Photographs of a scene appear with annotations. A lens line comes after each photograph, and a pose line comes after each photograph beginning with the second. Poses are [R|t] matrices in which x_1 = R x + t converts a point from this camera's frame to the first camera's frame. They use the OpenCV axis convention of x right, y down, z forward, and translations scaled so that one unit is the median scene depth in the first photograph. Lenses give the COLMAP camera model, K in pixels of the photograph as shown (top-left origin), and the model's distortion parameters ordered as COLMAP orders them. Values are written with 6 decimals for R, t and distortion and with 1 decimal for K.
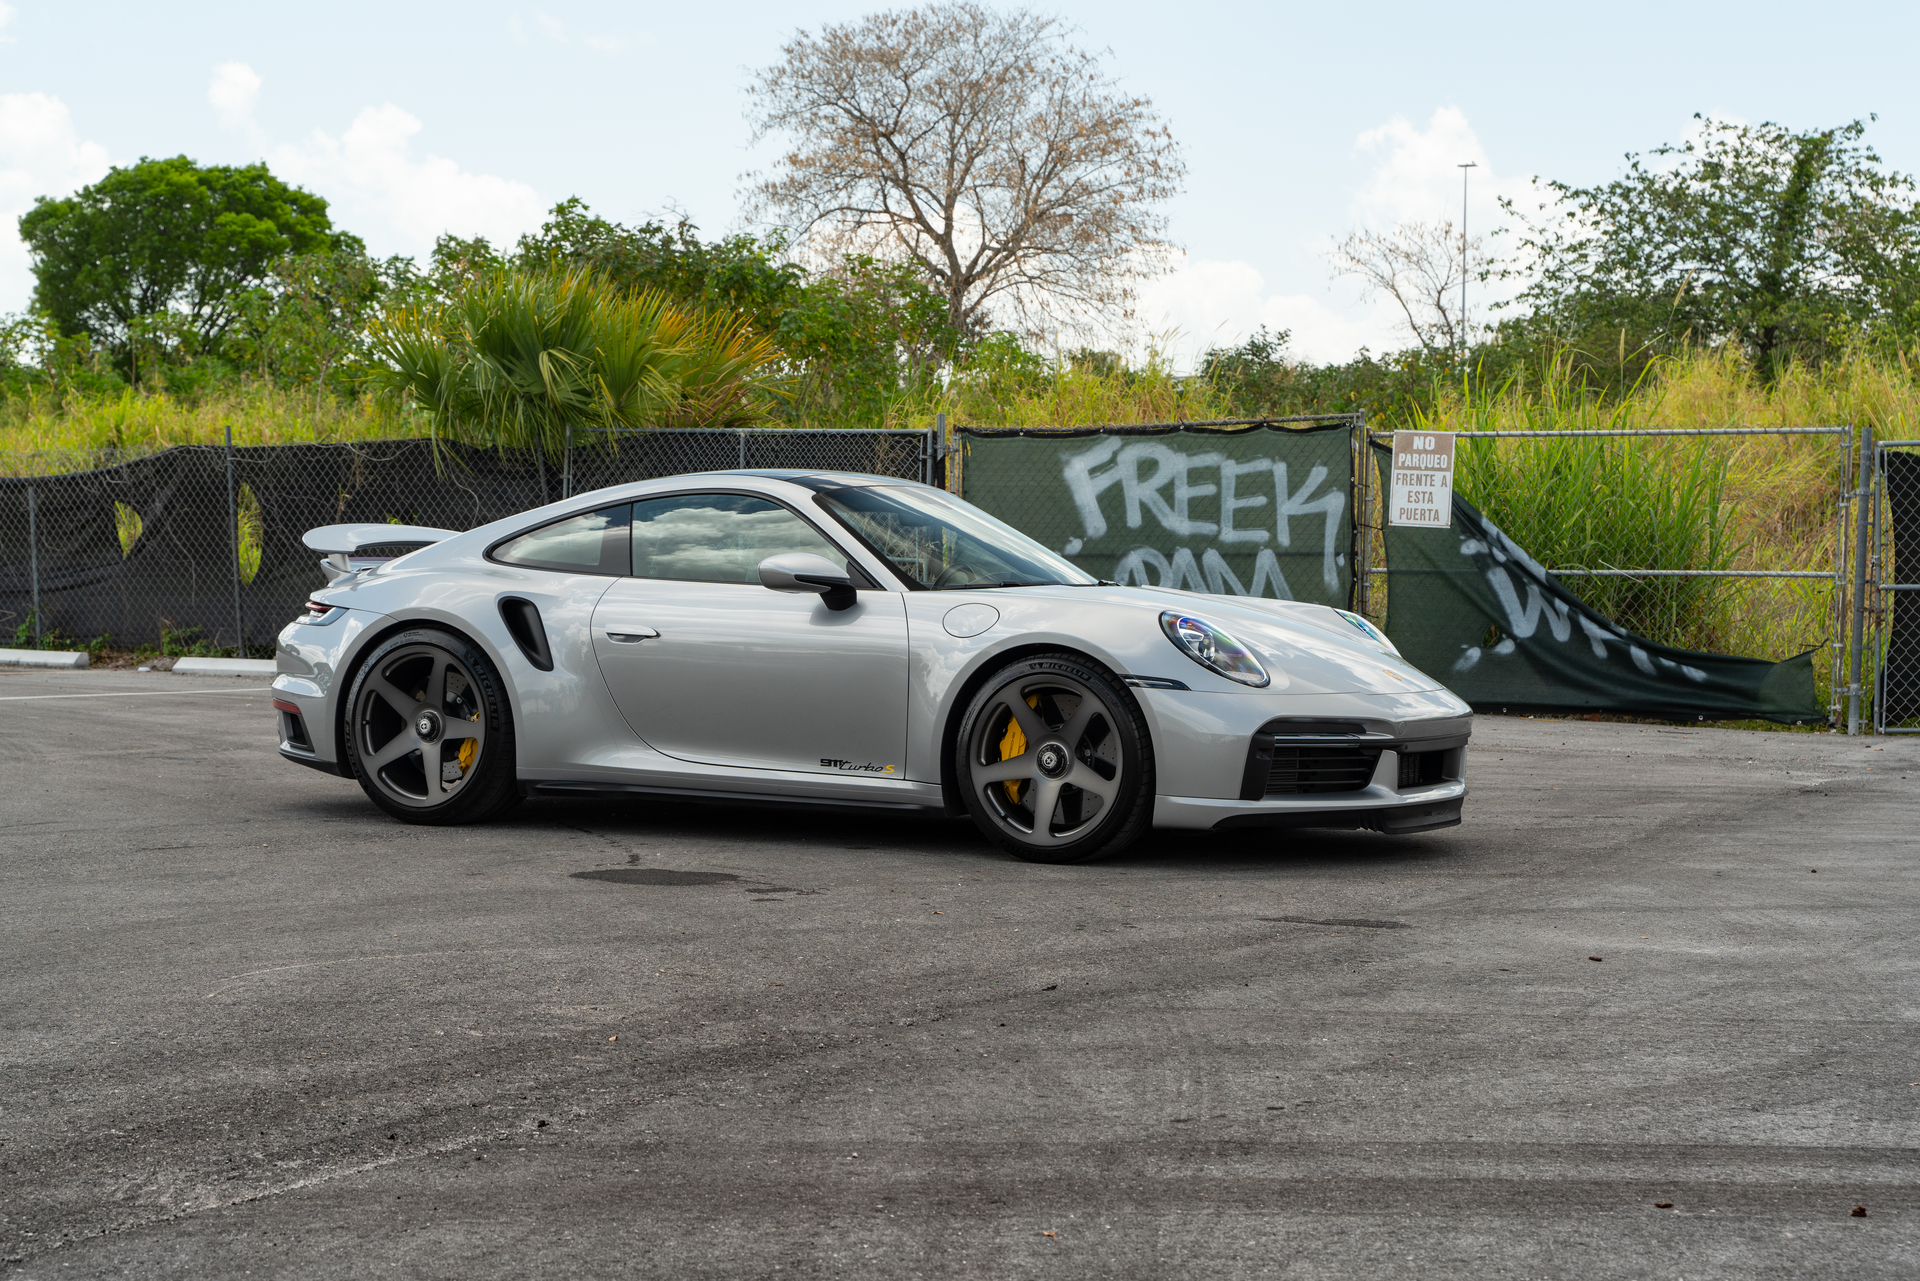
lens RADIAL K [[3252.0, 0, 969.3], [0, 3252.0, 648.5], [0, 0, 1]] dist [0.009345, 0.000000]
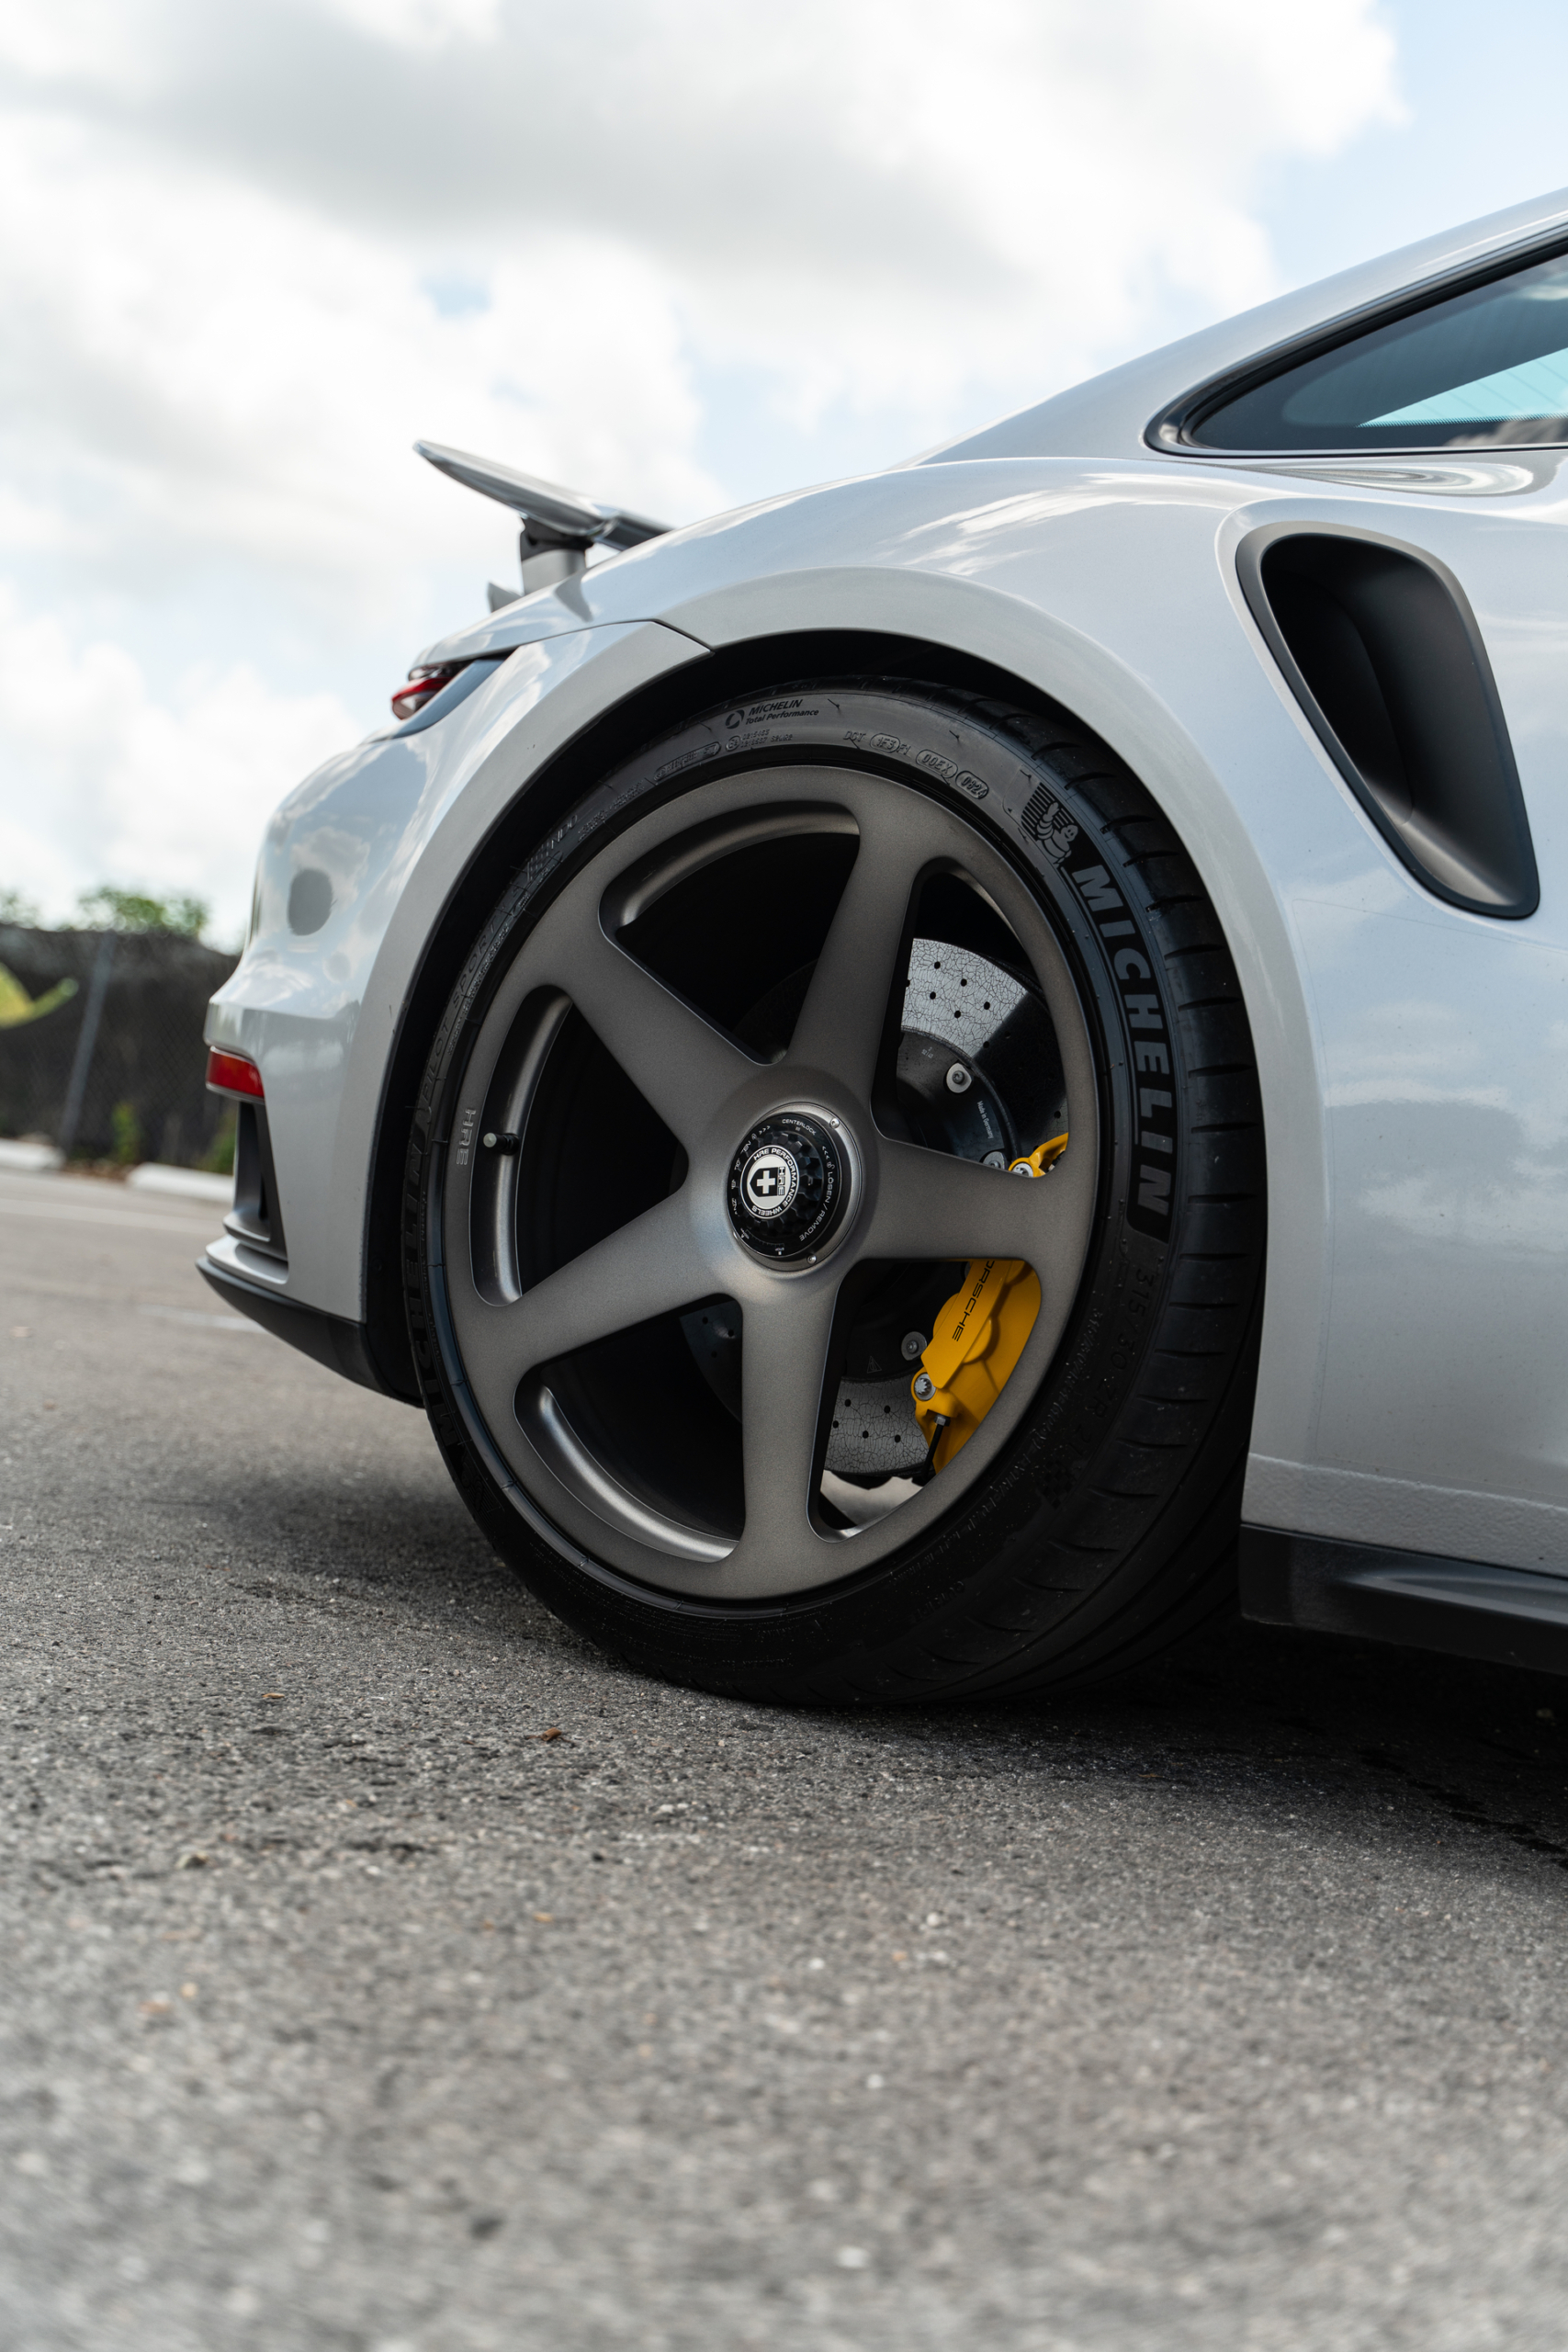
lens RADIAL K [[2889.3, 0, 779.8], [0, 2889.3, 1174.7], [0, 0, 1]] dist [0.035687, 0.000000]
pose [[0.972623, 0.113279, -0.202907, -0.071422], [-0.128718, 0.989579, -0.064538, 0.018706], [0.193482, 0.088889, 0.977069, 0.450023]]
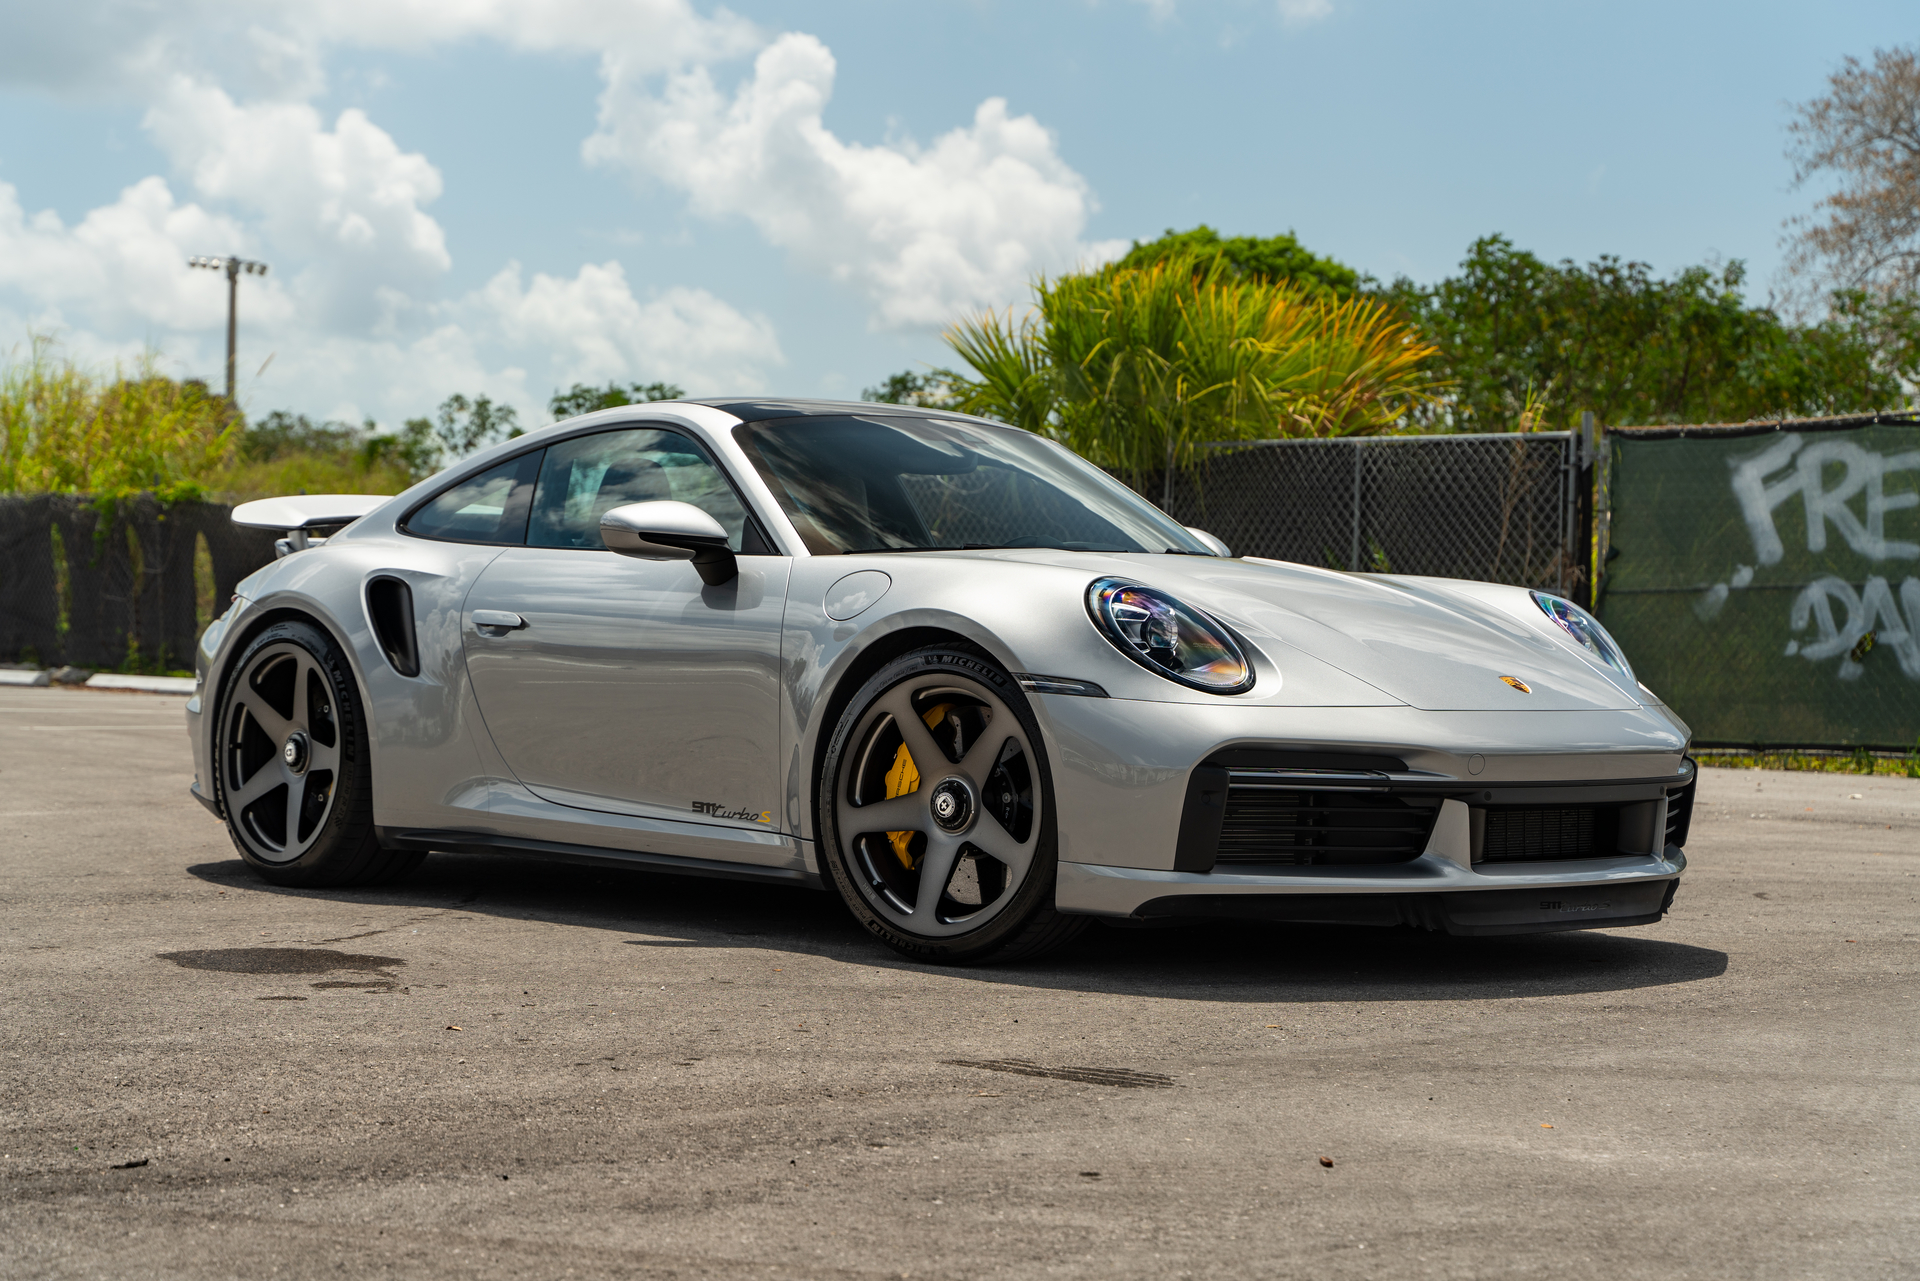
lens RADIAL K [[3389.9, 0, 963.4], [0, 3389.9, 642.0], [0, 0, 1]] dist [0.040858, 0.000000]
pose [[0.945043, 0.002612, -0.326936, 0.123582], [-0.012786, 0.999498, -0.028973, 0.010339], [0.326696, 0.031561, 0.944602, 0.174478]]
